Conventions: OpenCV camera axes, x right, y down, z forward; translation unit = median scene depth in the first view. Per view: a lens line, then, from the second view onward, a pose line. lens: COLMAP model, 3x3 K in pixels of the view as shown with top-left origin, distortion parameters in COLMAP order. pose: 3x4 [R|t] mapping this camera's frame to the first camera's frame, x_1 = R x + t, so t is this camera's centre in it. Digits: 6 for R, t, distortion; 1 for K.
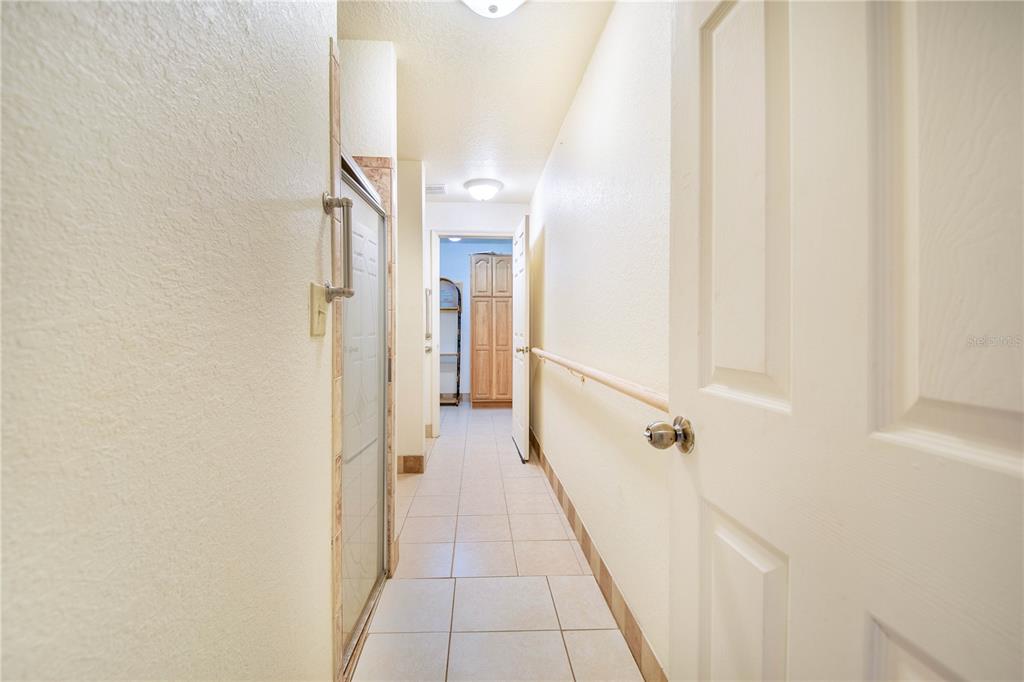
lens RADIAL K [[411.2, 0, 512.2], [0, 411.2, 328.4], [0, 0, 1]] dist [-0.001180, -0.000494]
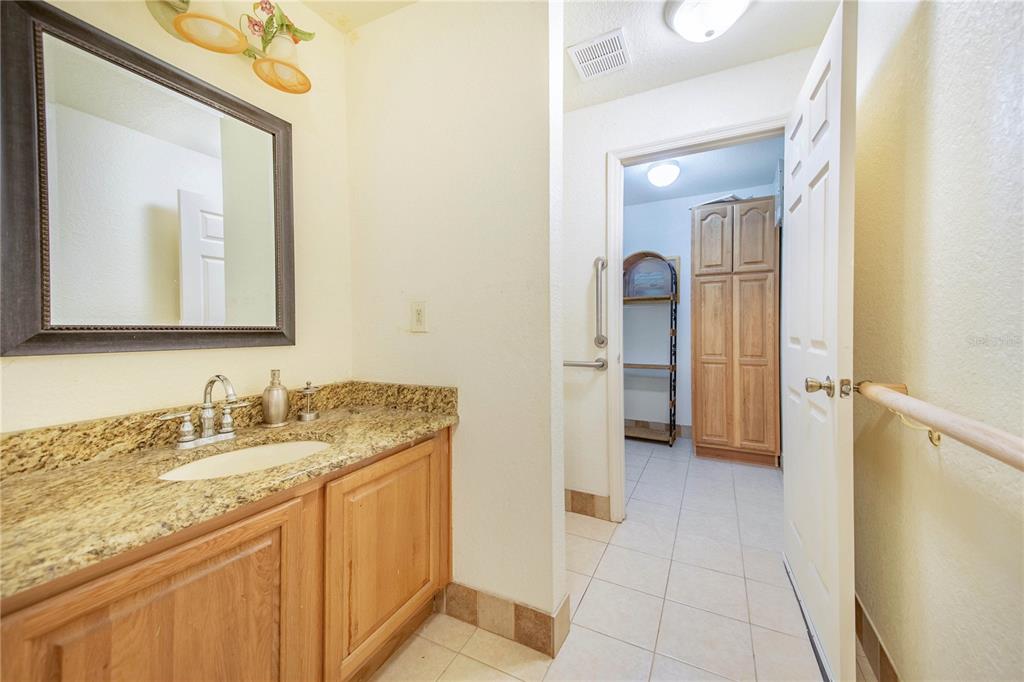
lens RADIAL K [[406.8, 0, 510.3], [0, 406.8, 328.1], [0, 0, 1]] dist [0.062646, -0.000125]
pose [[0.854679, -0.002493, -0.519151, -0.011981], [0.004943, 0.999982, 0.003336, -0.001076], [0.519133, -0.005417, 0.854676, 0.324115]]
